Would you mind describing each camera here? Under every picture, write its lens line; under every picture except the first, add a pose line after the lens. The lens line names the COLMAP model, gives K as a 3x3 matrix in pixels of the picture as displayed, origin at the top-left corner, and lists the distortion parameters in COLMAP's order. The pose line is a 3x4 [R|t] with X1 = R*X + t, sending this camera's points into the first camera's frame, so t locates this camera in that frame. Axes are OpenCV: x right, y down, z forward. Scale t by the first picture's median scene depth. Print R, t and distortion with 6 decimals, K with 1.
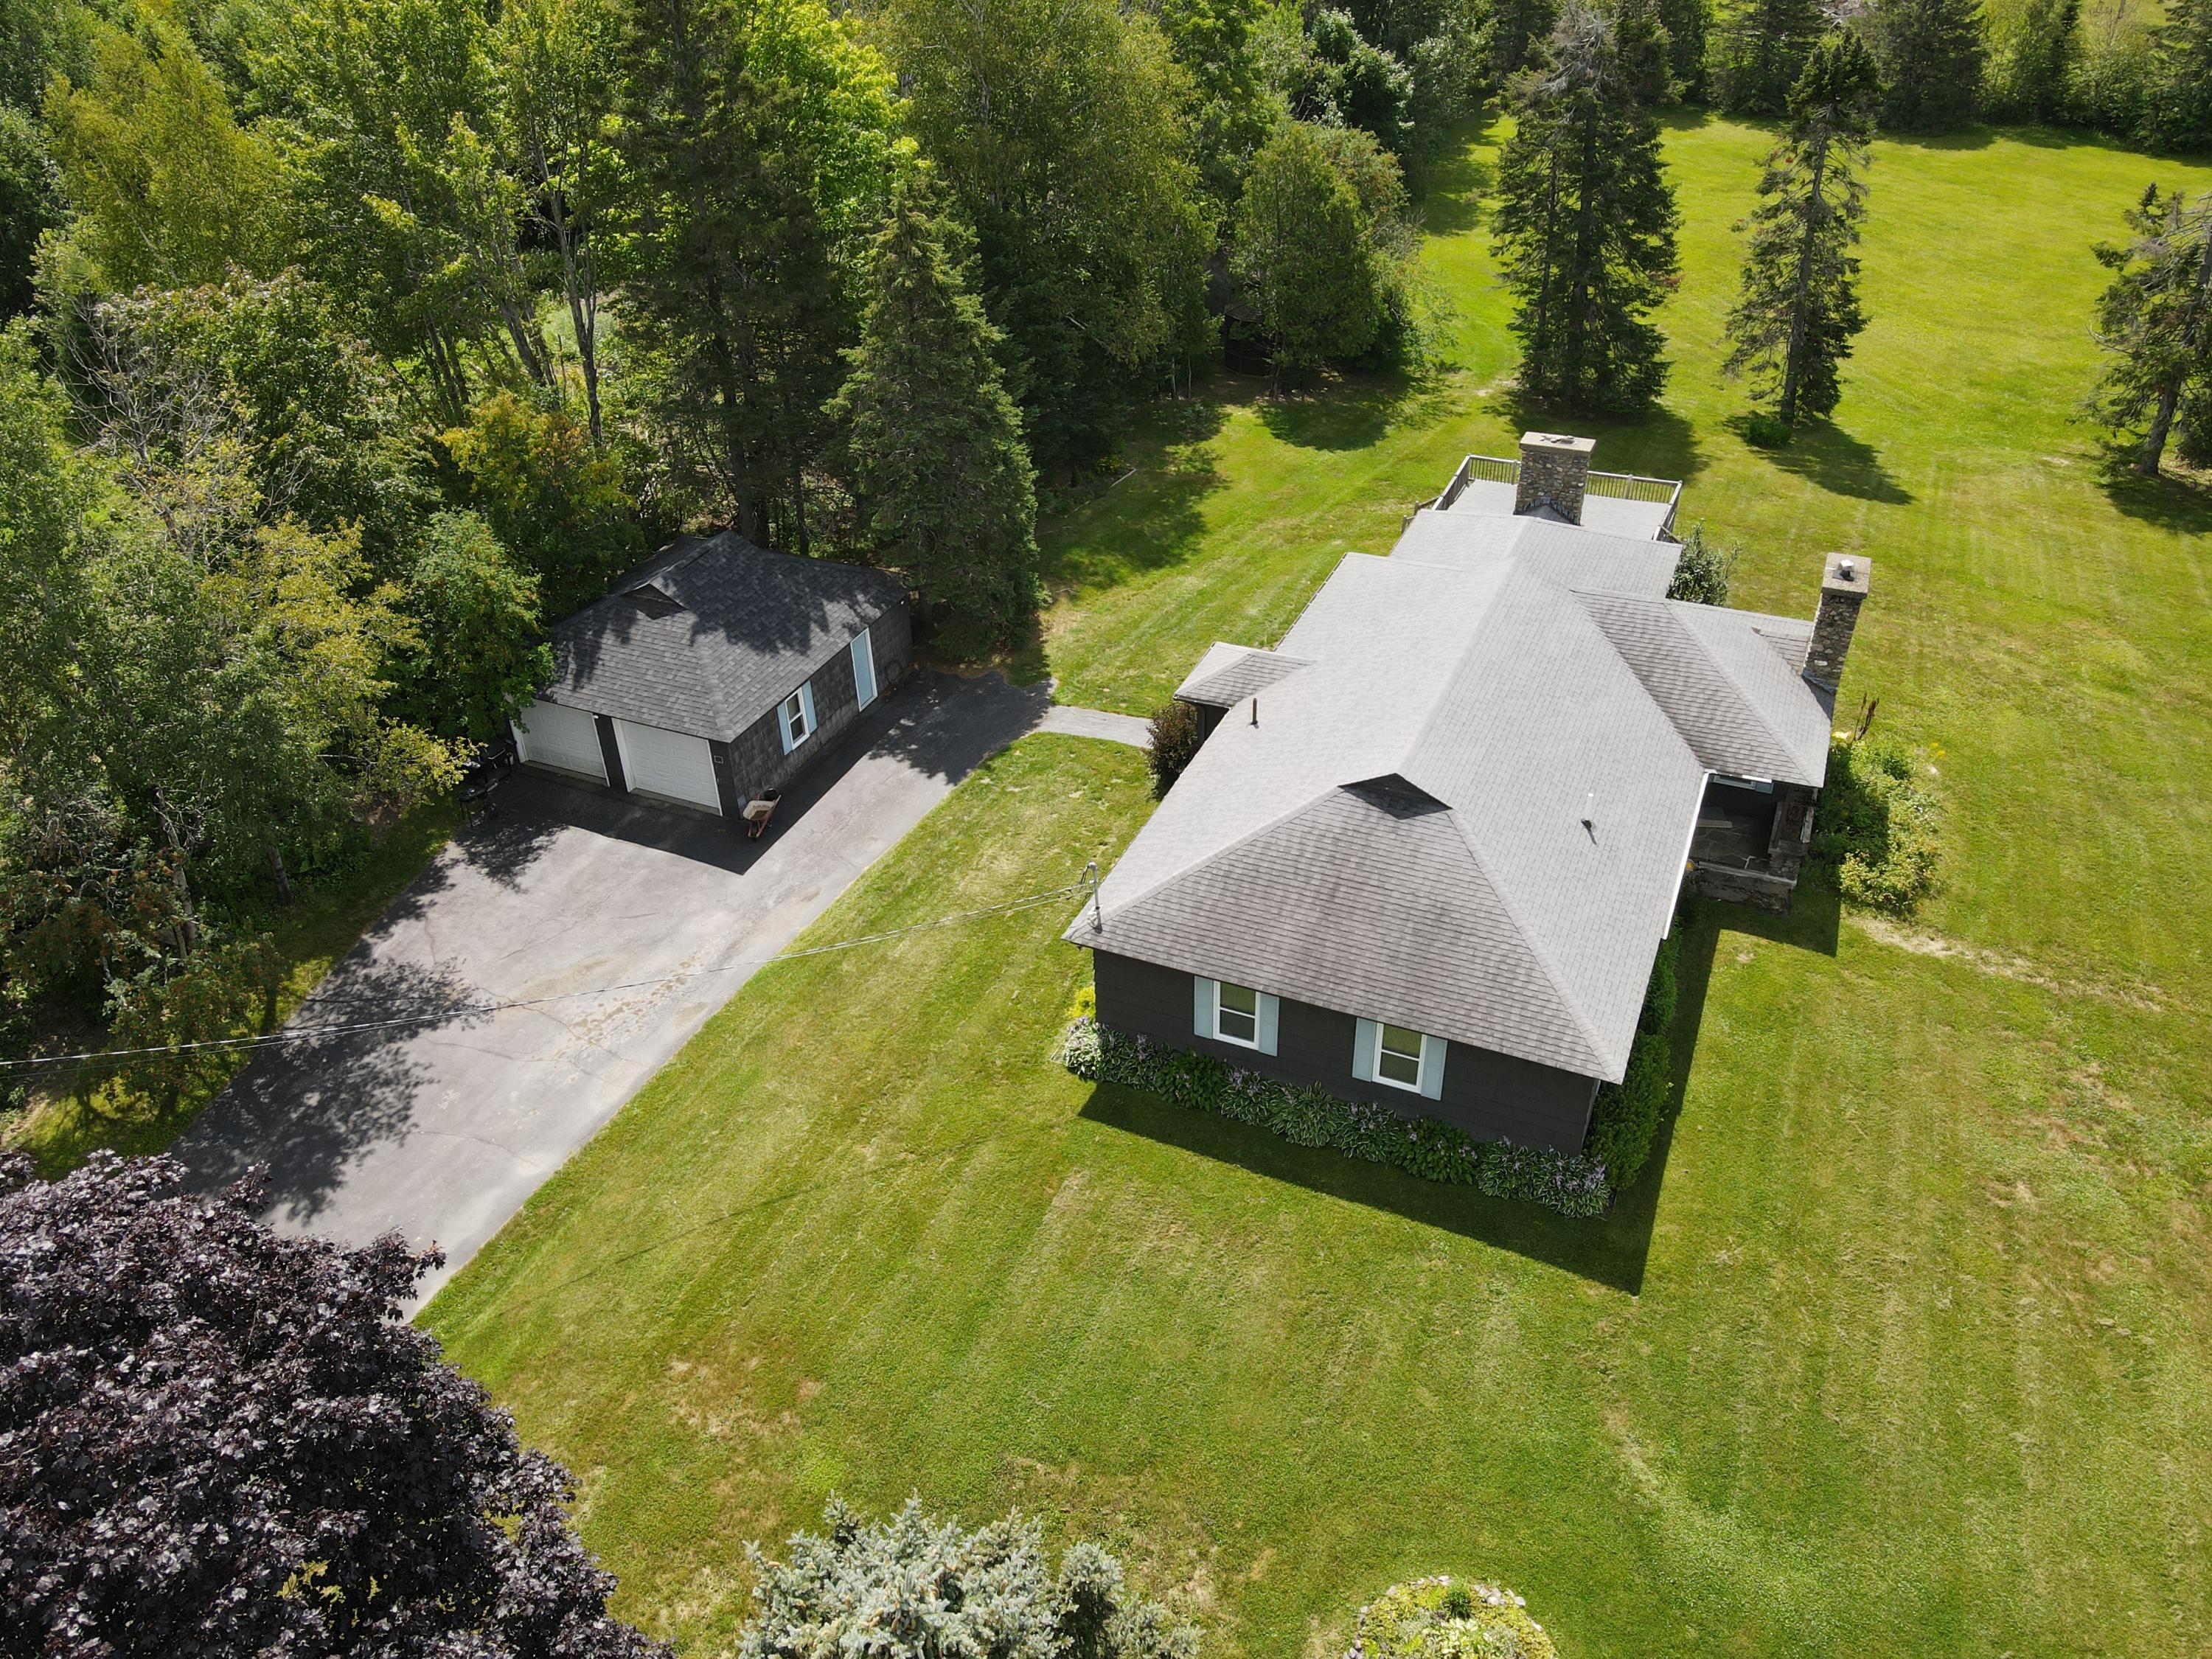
lens RADIAL K [[1617.1, 0, 1106.0], [0, 1617.1, 829.5], [0, 0, 1]] dist [0.004036, 0.000699]
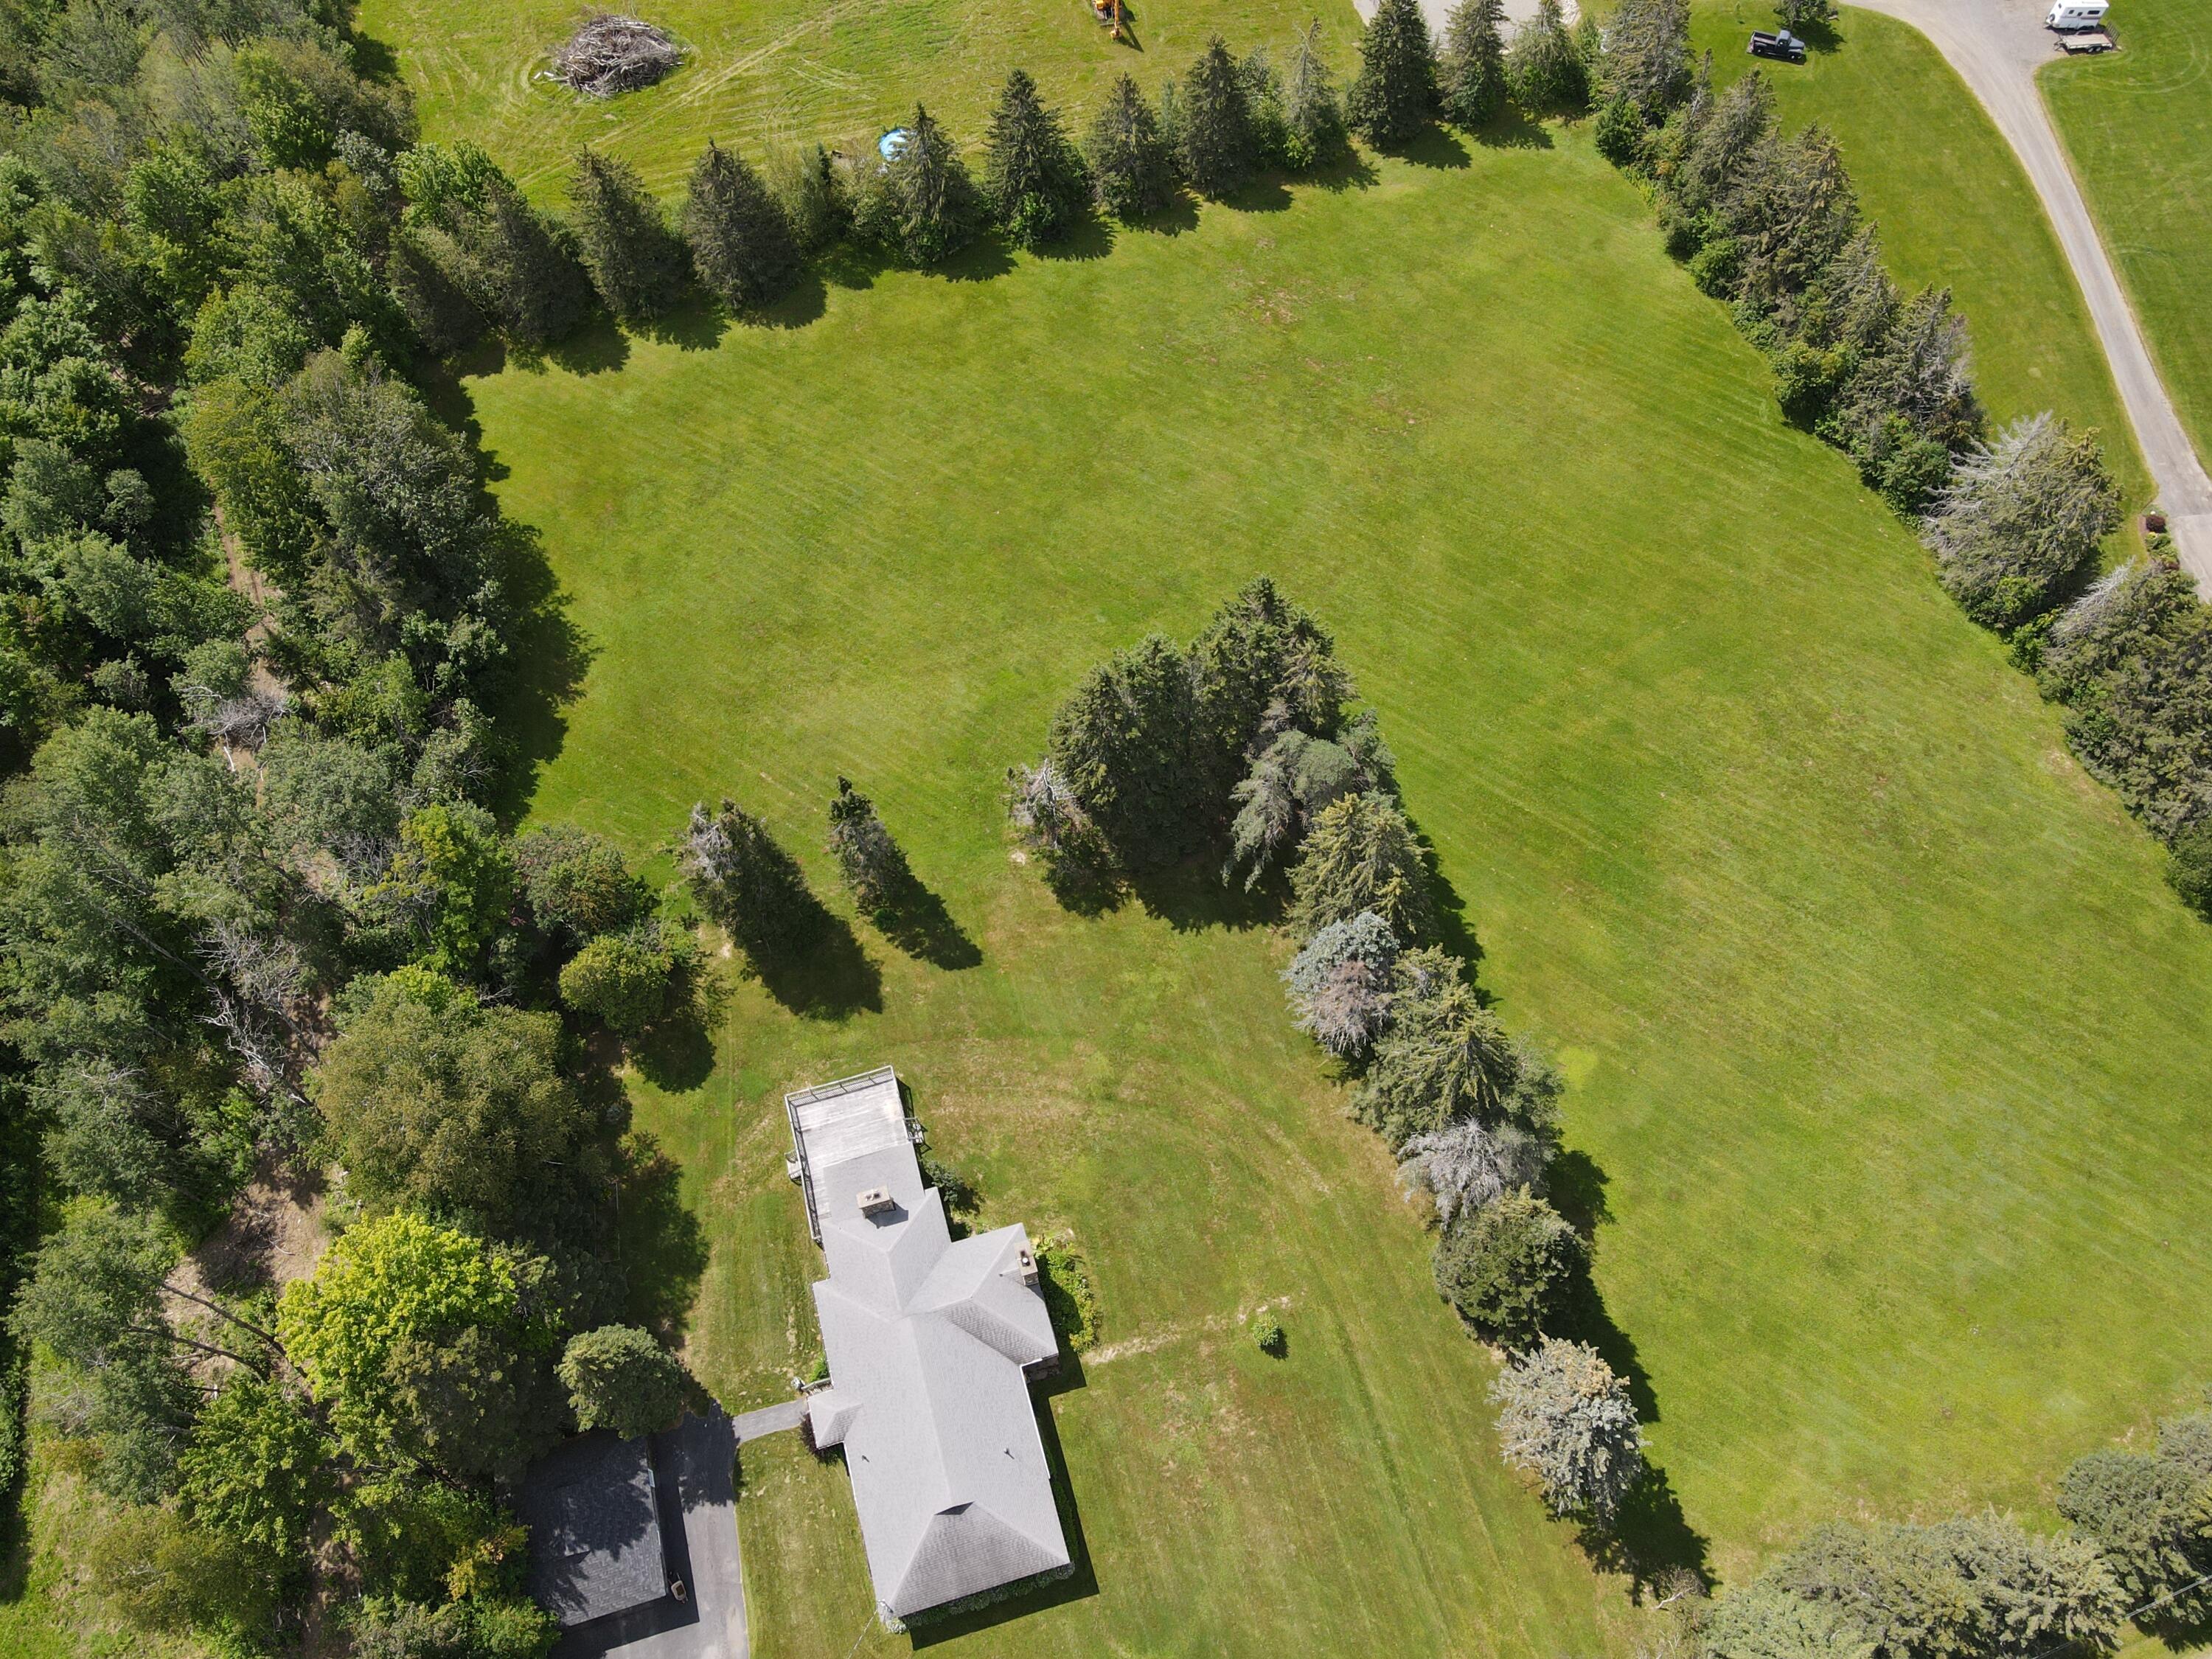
lens RADIAL K [[1544.8, 0, 1106.0], [0, 1544.8, 829.5], [0, 0, 1]] dist [0.002513, 0.000804]
pose [[0.760521, -0.554508, 0.337830, 0.093769], [0.363157, 0.794552, 0.486626, -1.642158], [-0.538261, -0.247404, 0.805646, -0.771009]]
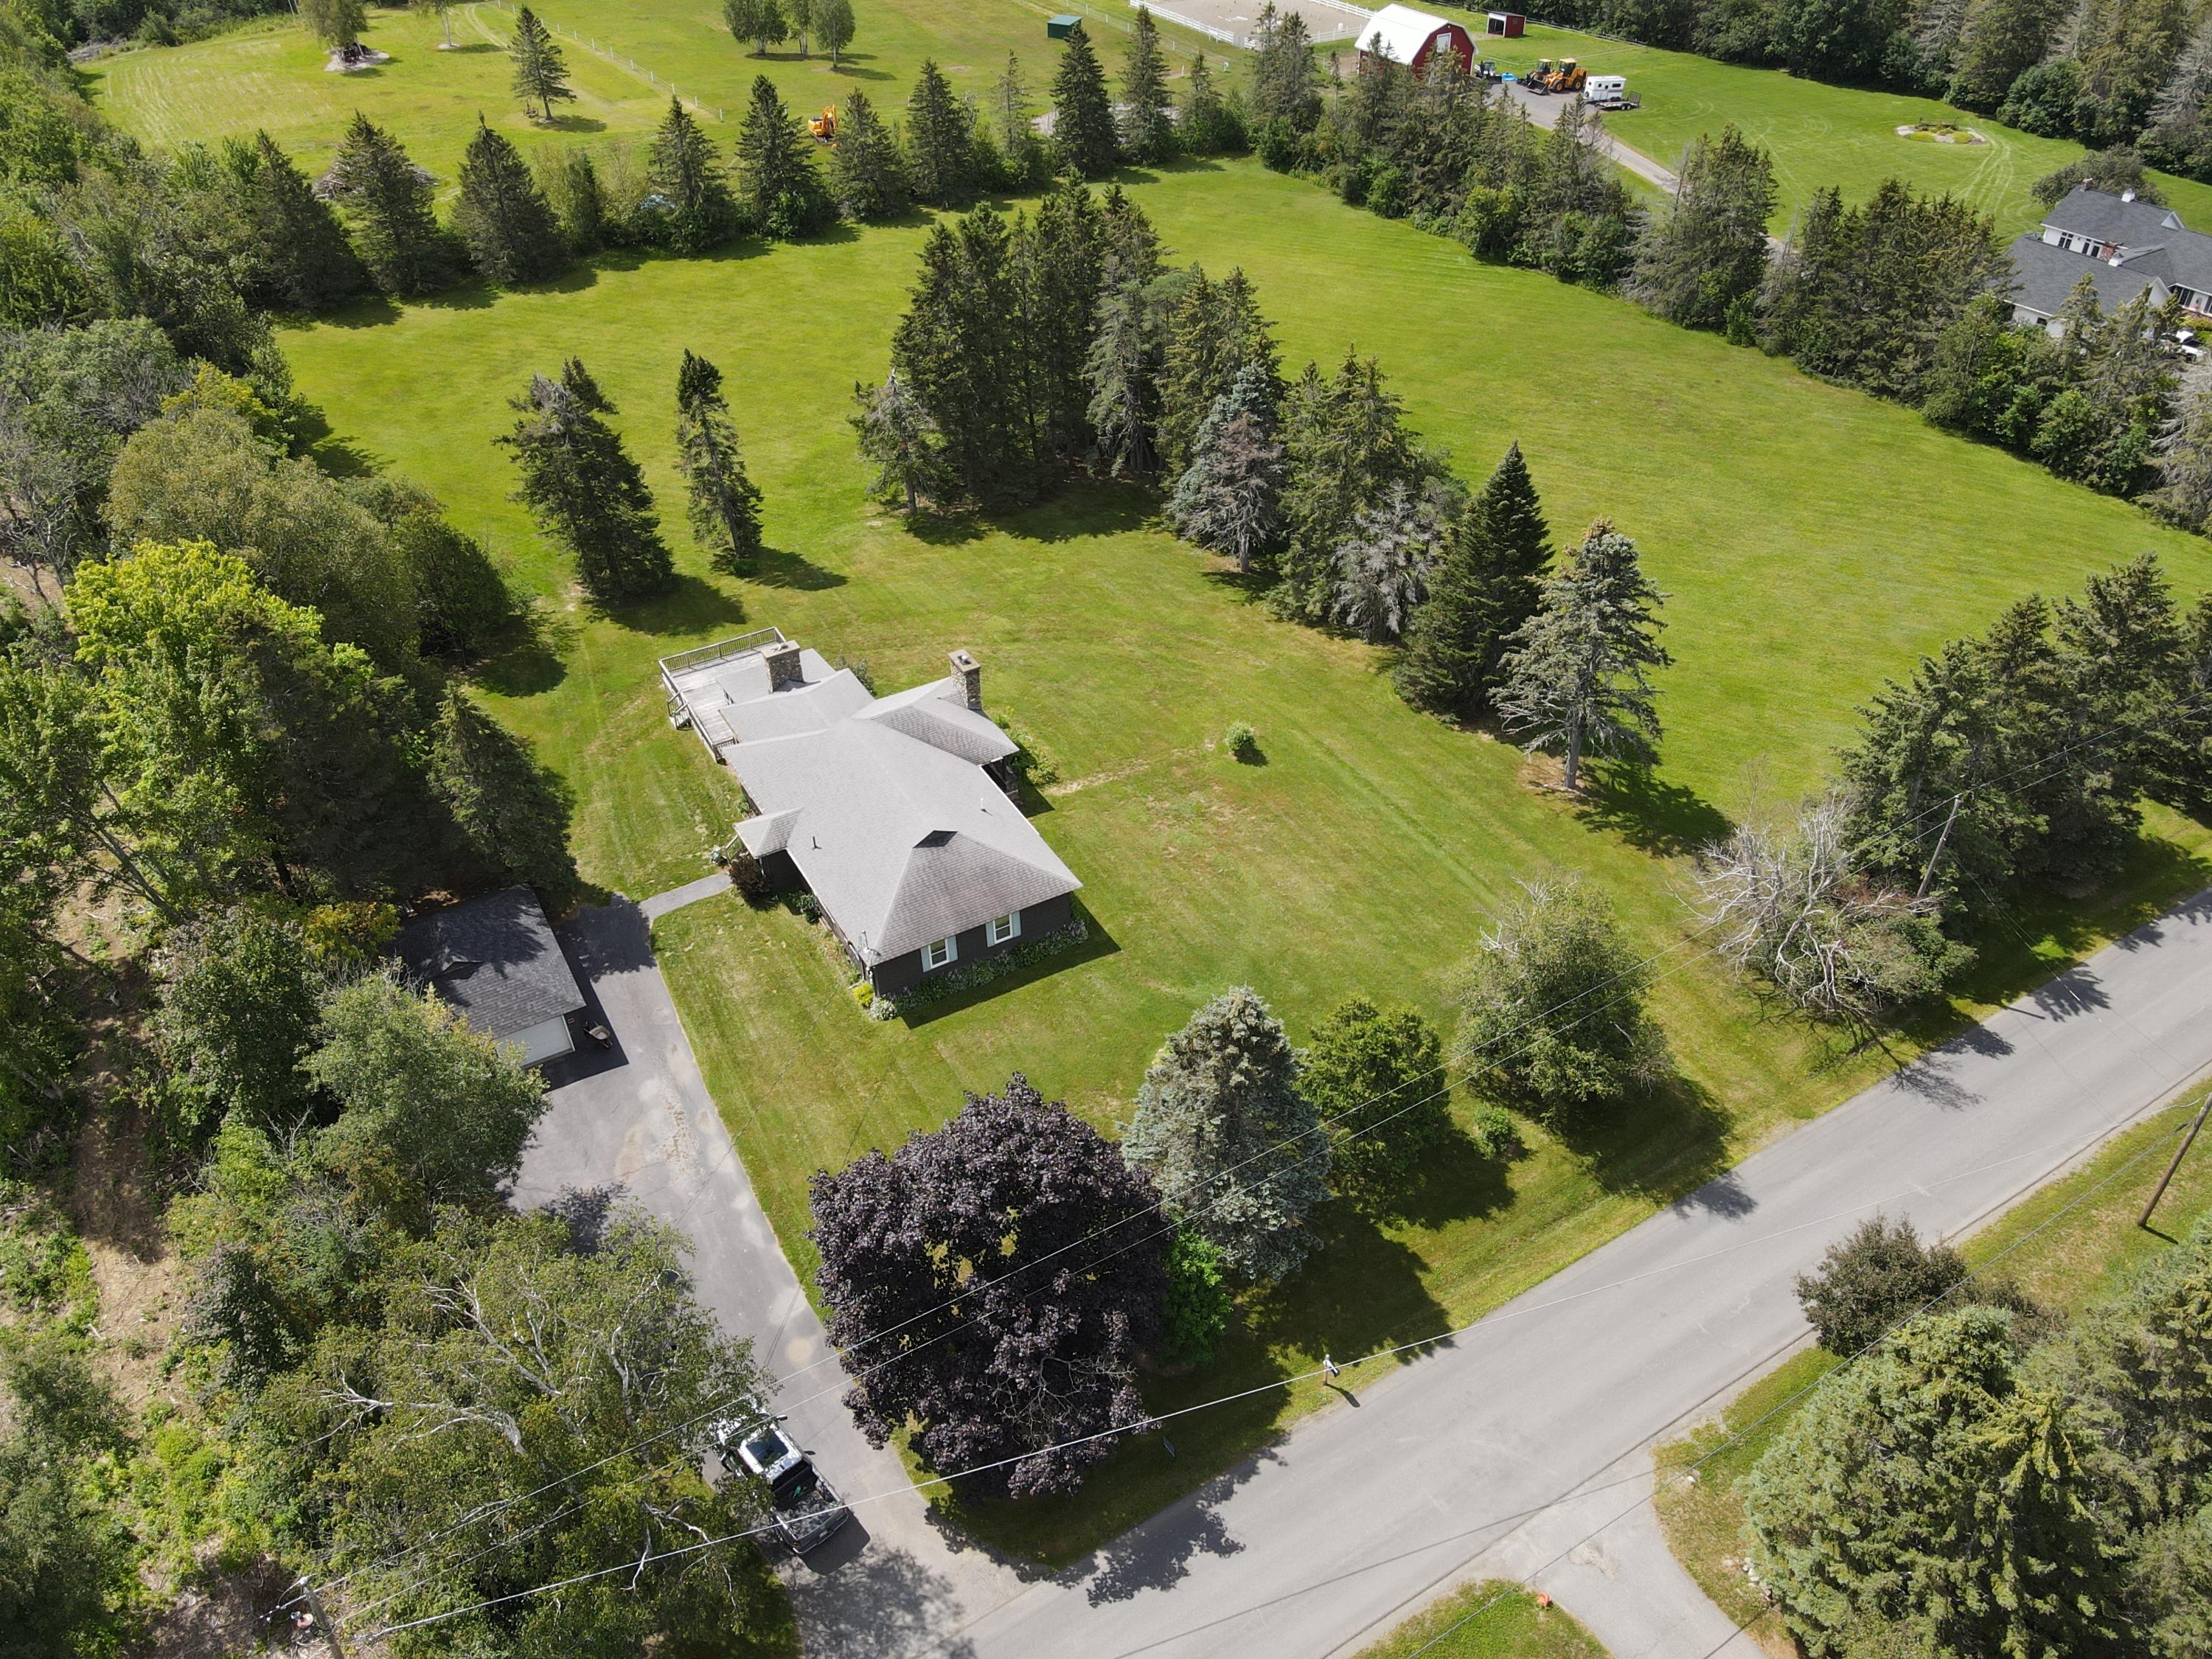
lens RADIAL K [[1573.1, 0, 1106.0], [0, 1573.1, 829.5], [0, 0, 1]] dist [-0.000678, 0.001776]
pose [[0.587556, -0.486987, 0.646237, -0.863939], [0.451296, 0.860098, 0.237830, -0.350576], [-0.671647, 0.151906, 0.725131, -0.621559]]
